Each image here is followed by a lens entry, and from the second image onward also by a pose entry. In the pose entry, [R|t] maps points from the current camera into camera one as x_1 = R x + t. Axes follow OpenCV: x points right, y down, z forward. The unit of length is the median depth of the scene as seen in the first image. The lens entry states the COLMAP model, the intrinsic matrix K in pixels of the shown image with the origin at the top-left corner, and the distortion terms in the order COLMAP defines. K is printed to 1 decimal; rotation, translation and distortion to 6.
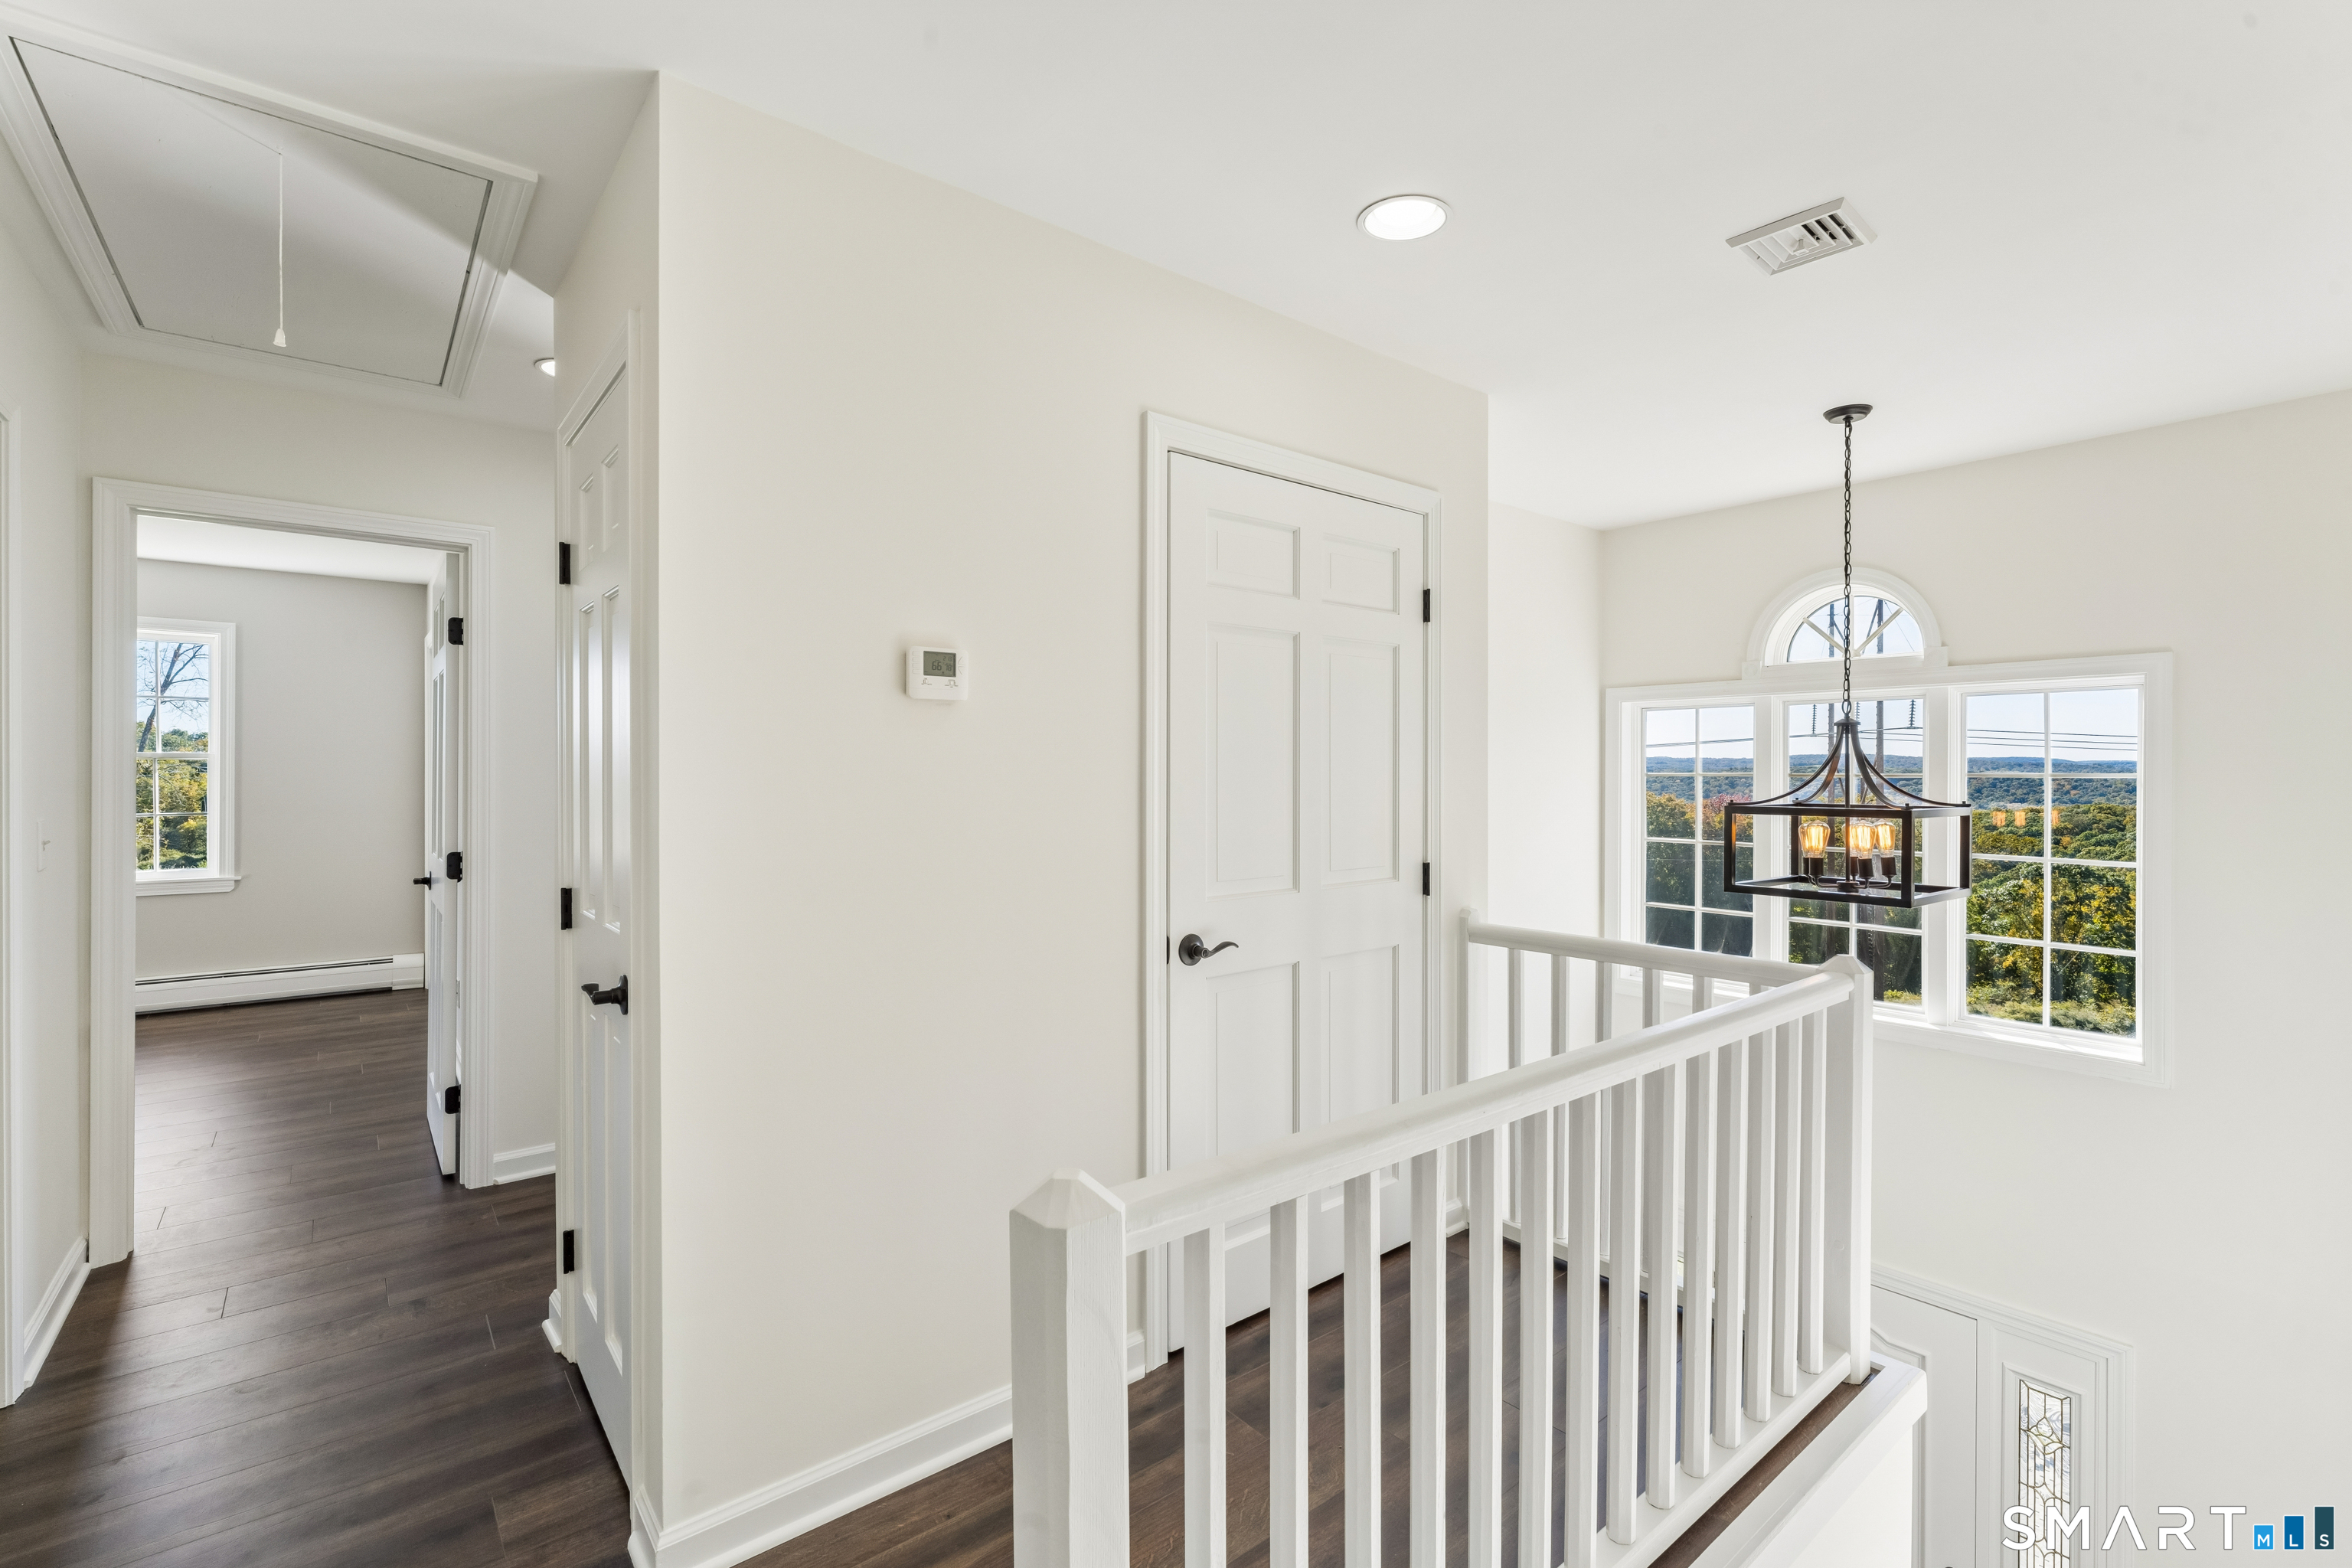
lens RADIAL K [[1030.9, 0, 1169.0], [0, 1030.9, 789.4], [0, 0, 1]] dist [0.001062, -0.000026]
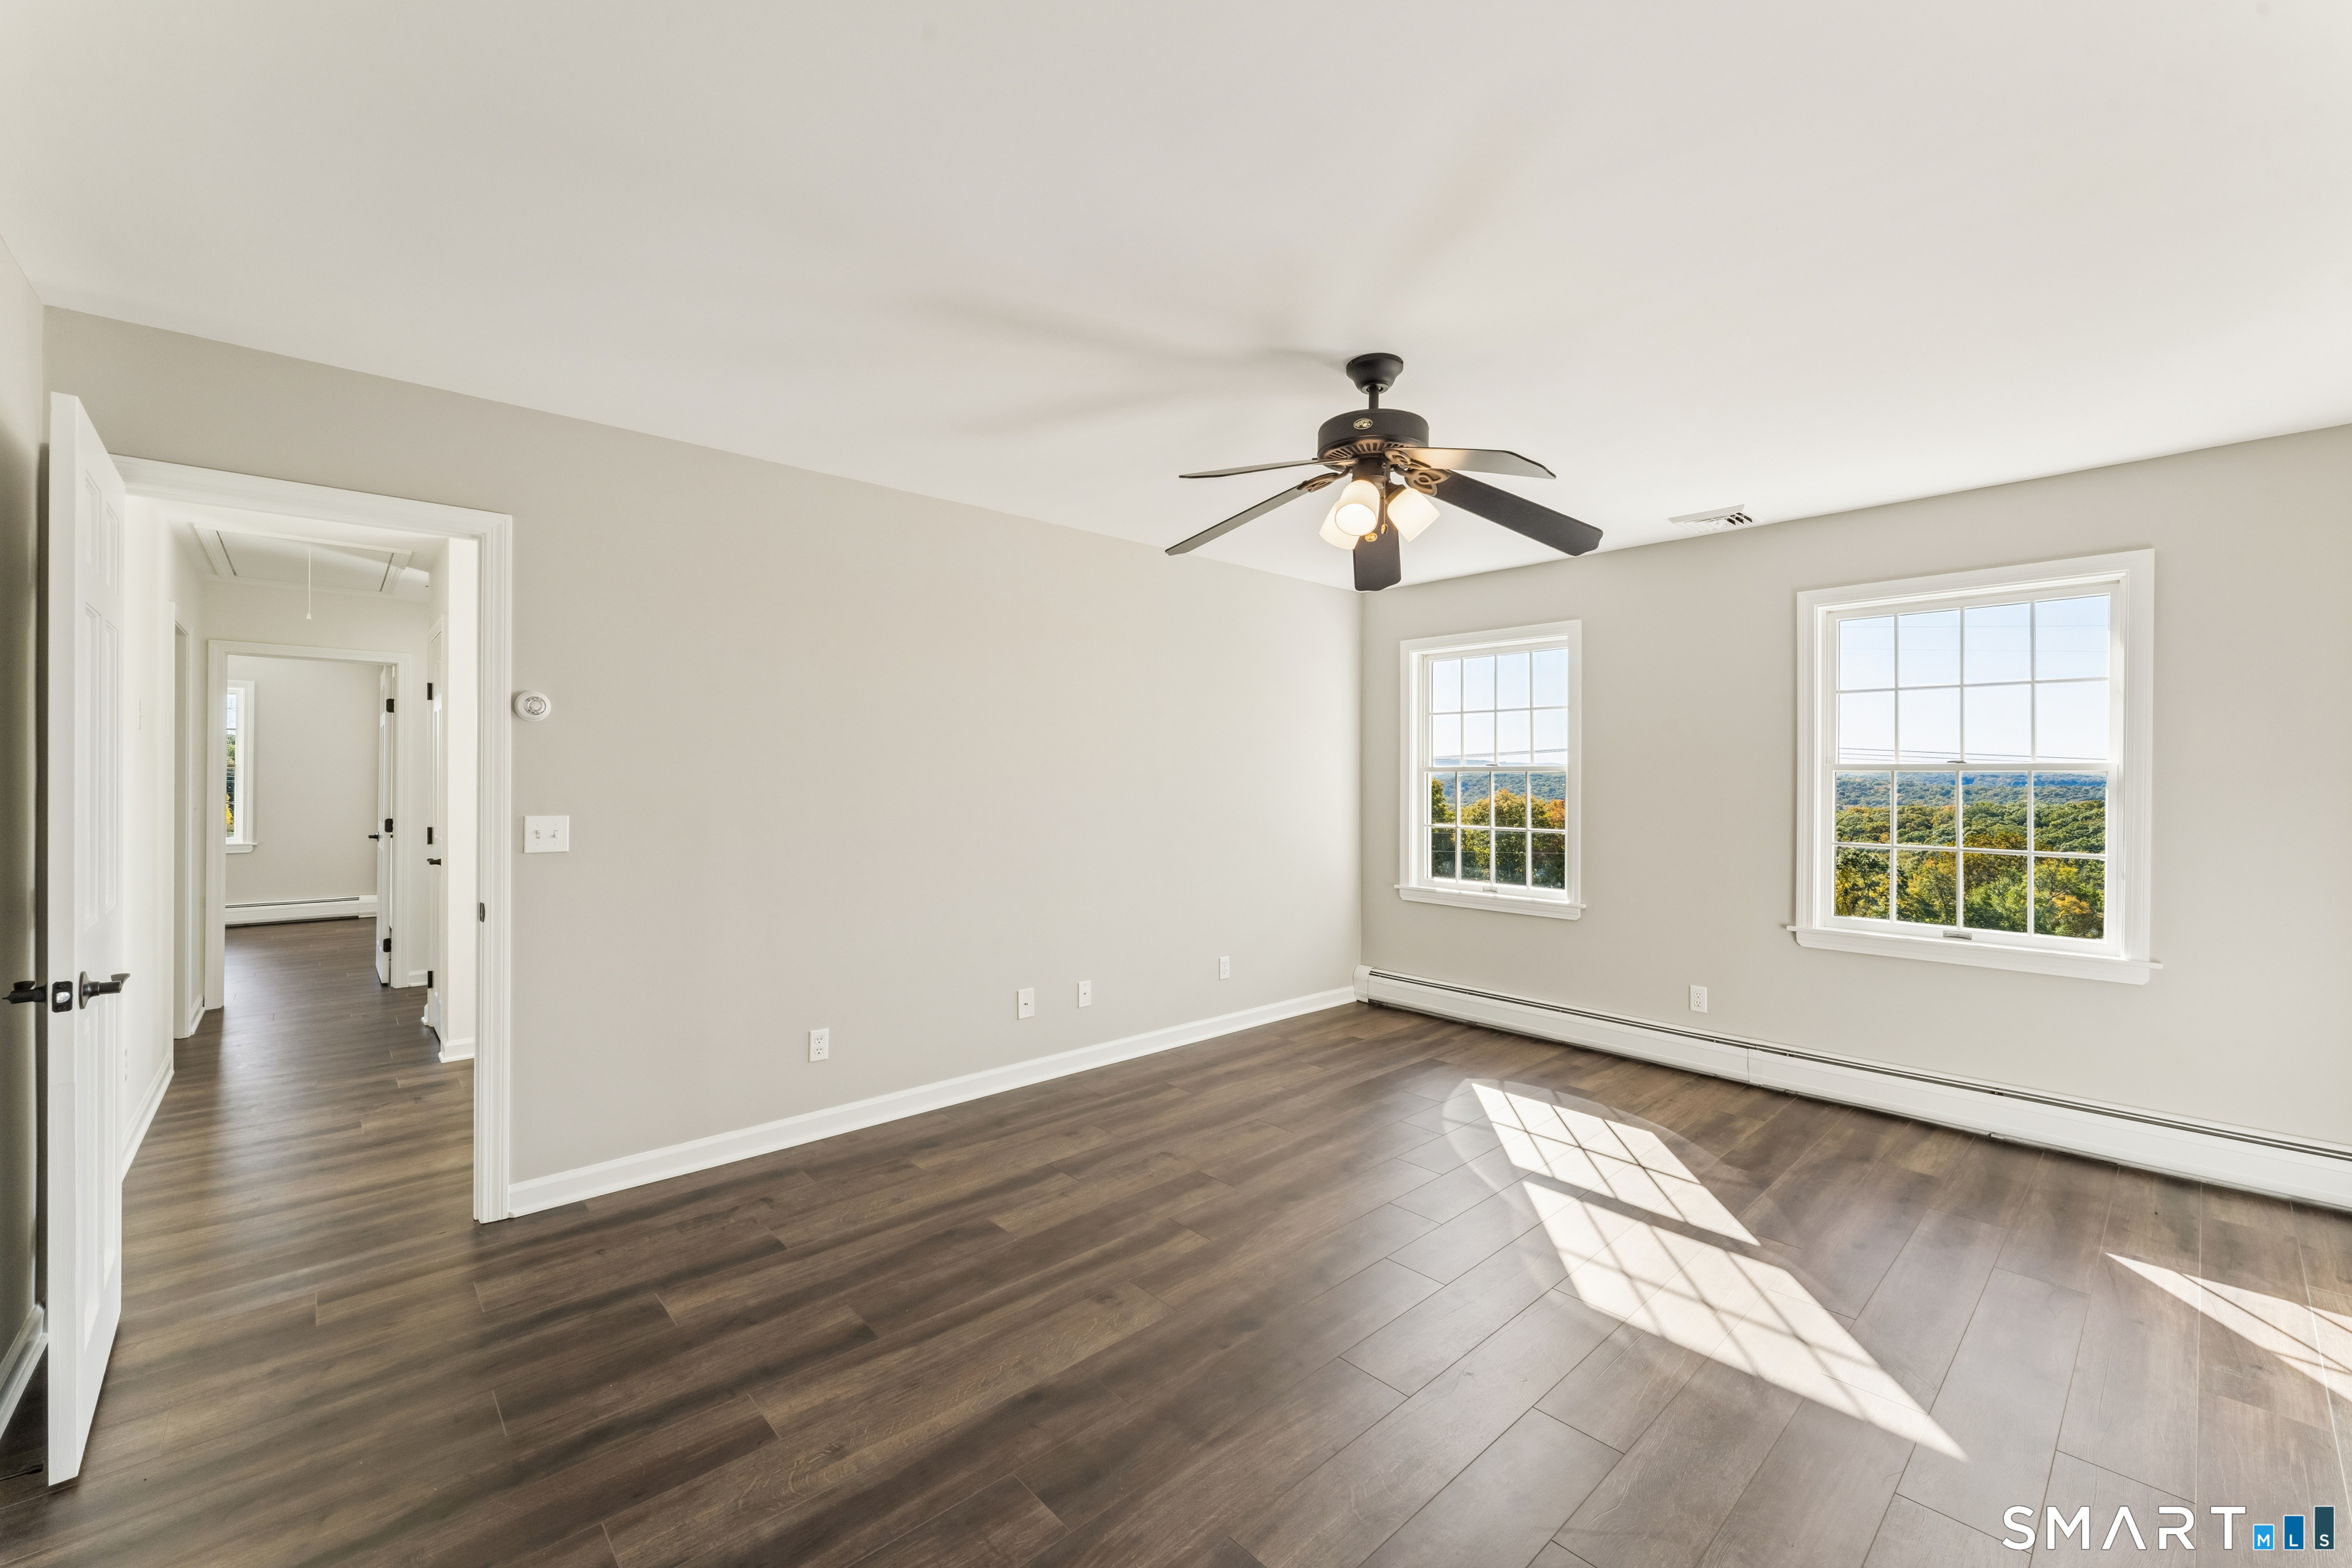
lens RADIAL K [[946.6, 0, 1164.9], [0, 946.6, 788.2], [0, 0, 1]] dist [0.004913, -0.000422]
pose [[0.998567, 0.001450, 0.053503, 0.667651], [-0.001263, 0.999993, -0.003532, 0.007398], [-0.053507, 0.003460, 0.998561, -0.860840]]
